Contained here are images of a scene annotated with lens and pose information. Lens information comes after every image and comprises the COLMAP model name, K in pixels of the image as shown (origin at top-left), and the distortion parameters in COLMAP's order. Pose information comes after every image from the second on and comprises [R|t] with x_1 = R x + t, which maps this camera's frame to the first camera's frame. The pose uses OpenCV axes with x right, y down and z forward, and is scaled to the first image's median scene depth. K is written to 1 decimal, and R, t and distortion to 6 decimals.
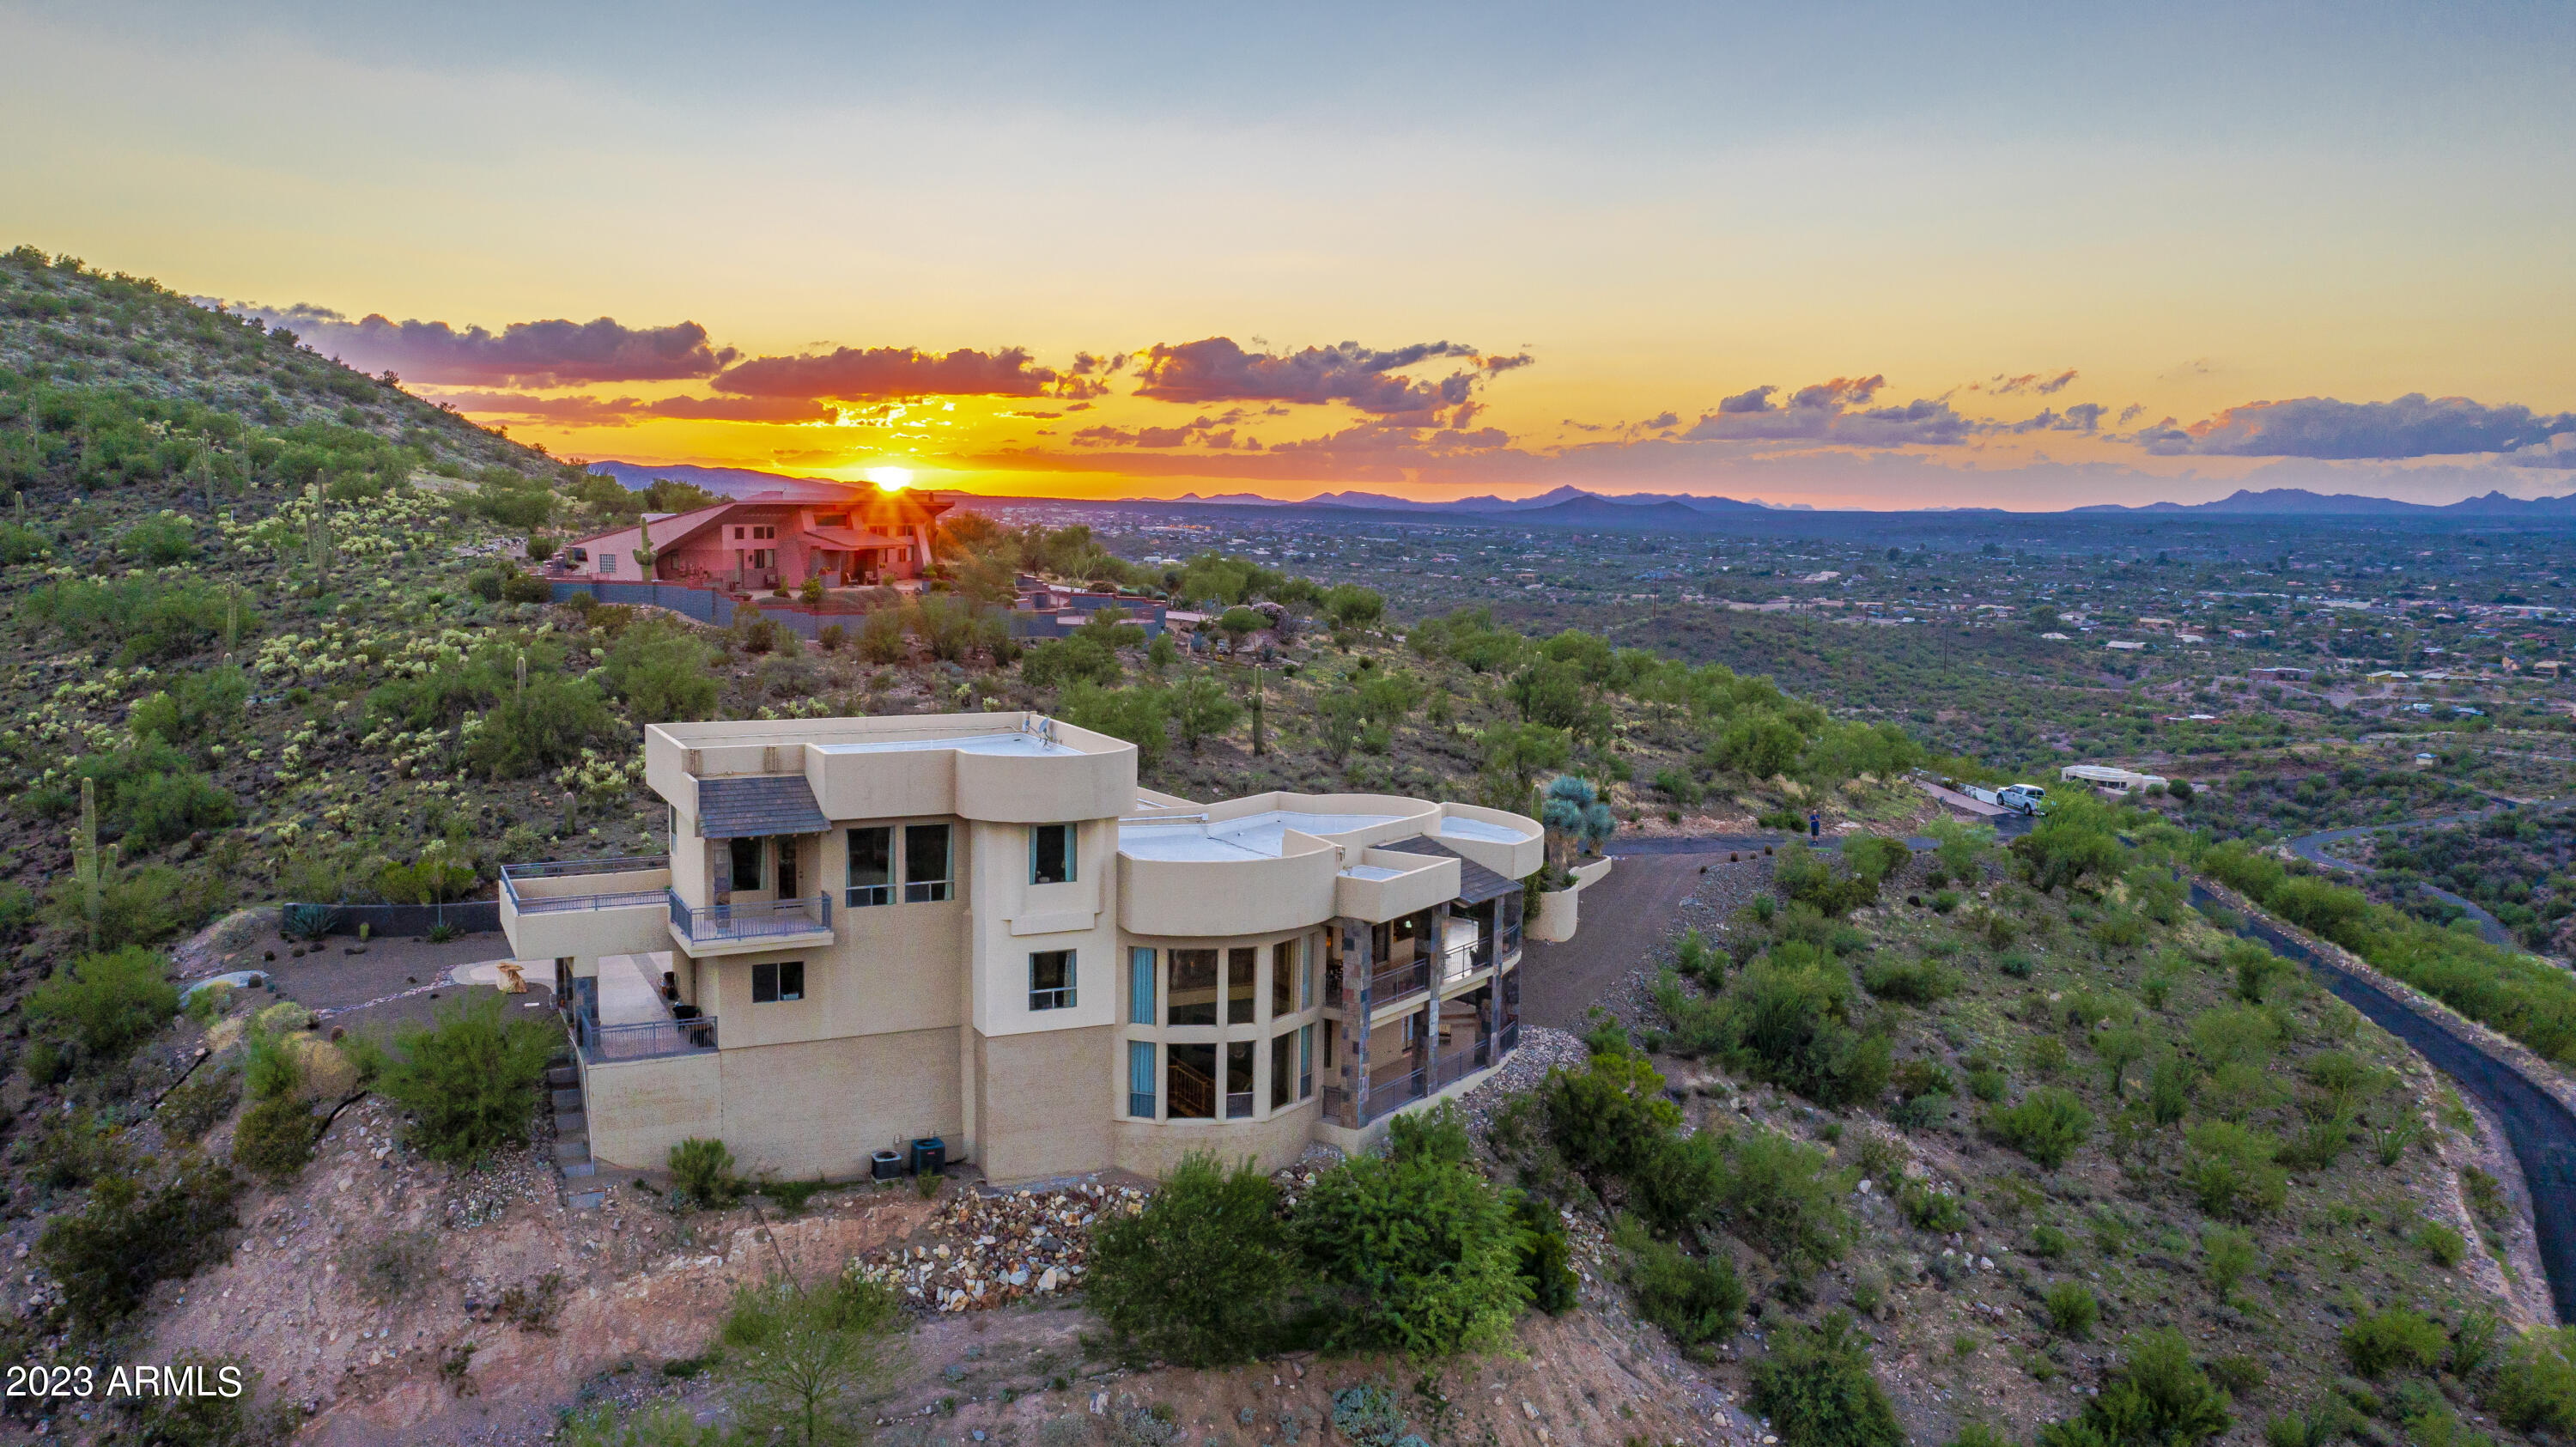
lens RADIAL K [[2016.2, 0, 1277.9], [0, 2016.2, 777.0], [0, 0, 1]] dist [-0.006677, 0.001771]
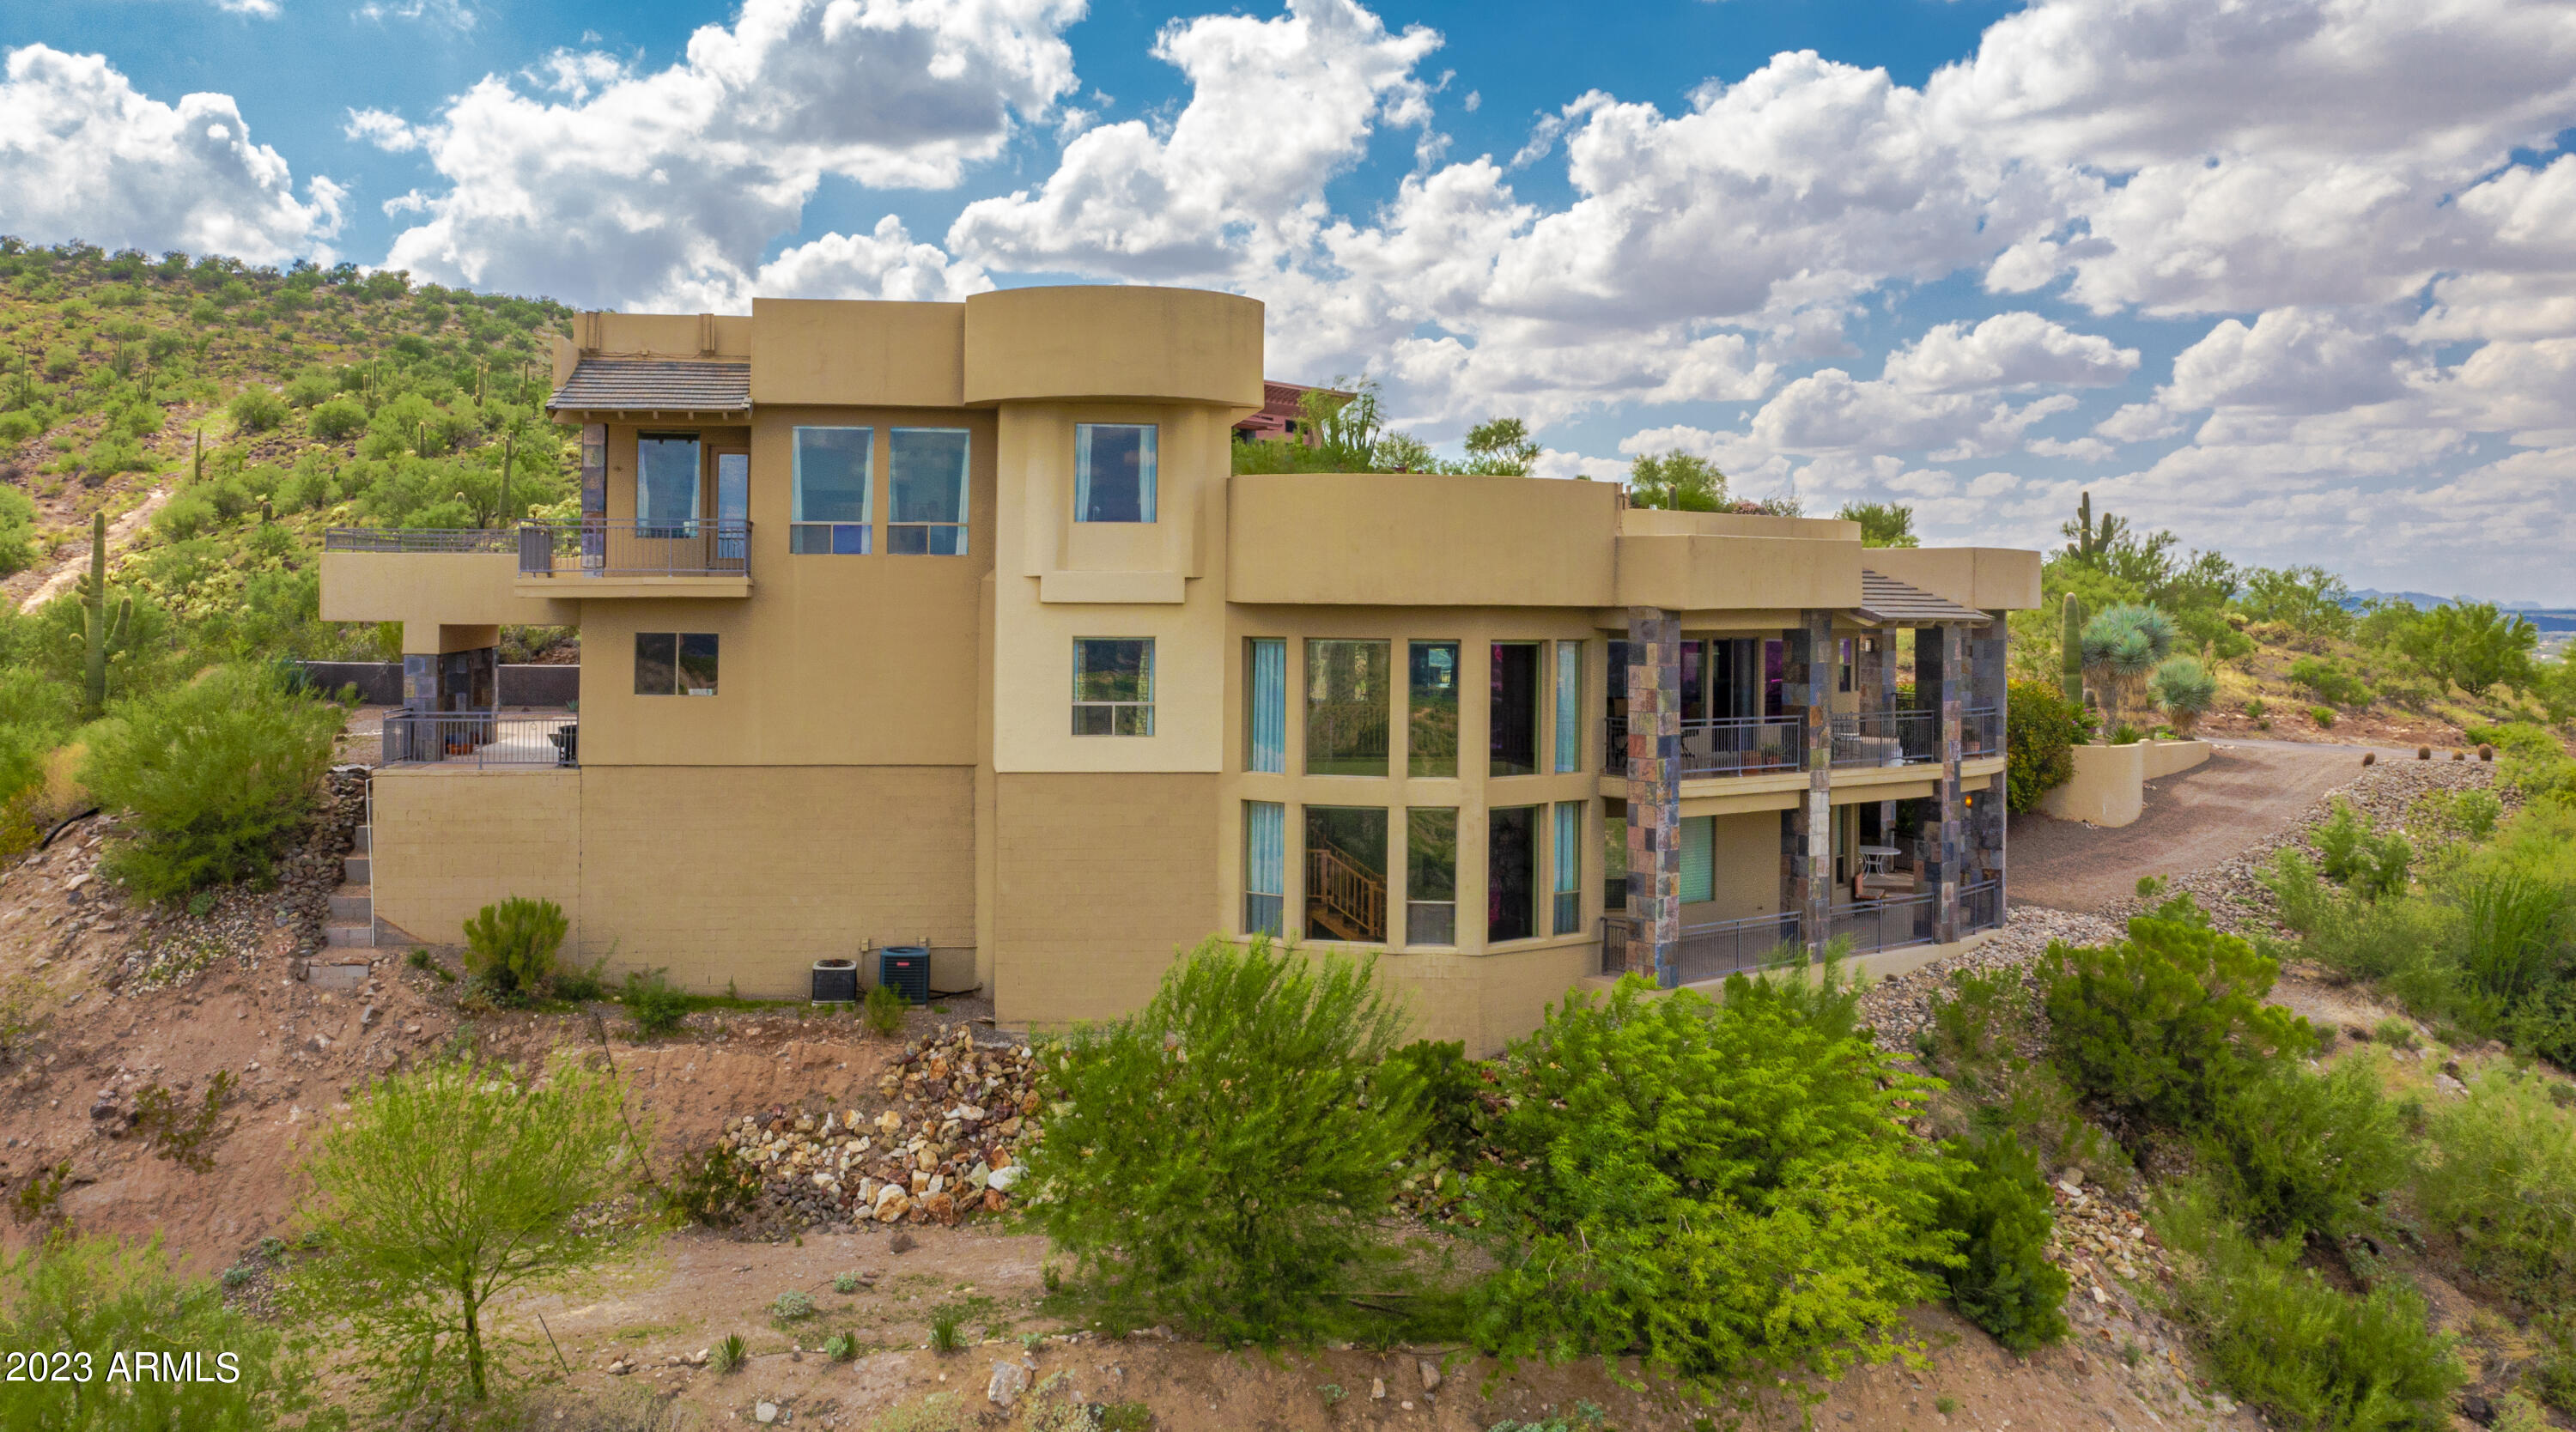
lens RADIAL K [[2097.1, 0, 1160.5], [0, 2097.1, 604.2], [0, 0, 1]] dist [-0.014404, -0.003748]
pose [[0.946573, -0.004548, -0.322459, 0.101601], [-0.038501, 0.991155, -0.126999, 0.153990], [0.320184, 0.132628, 0.938025, 0.416175]]
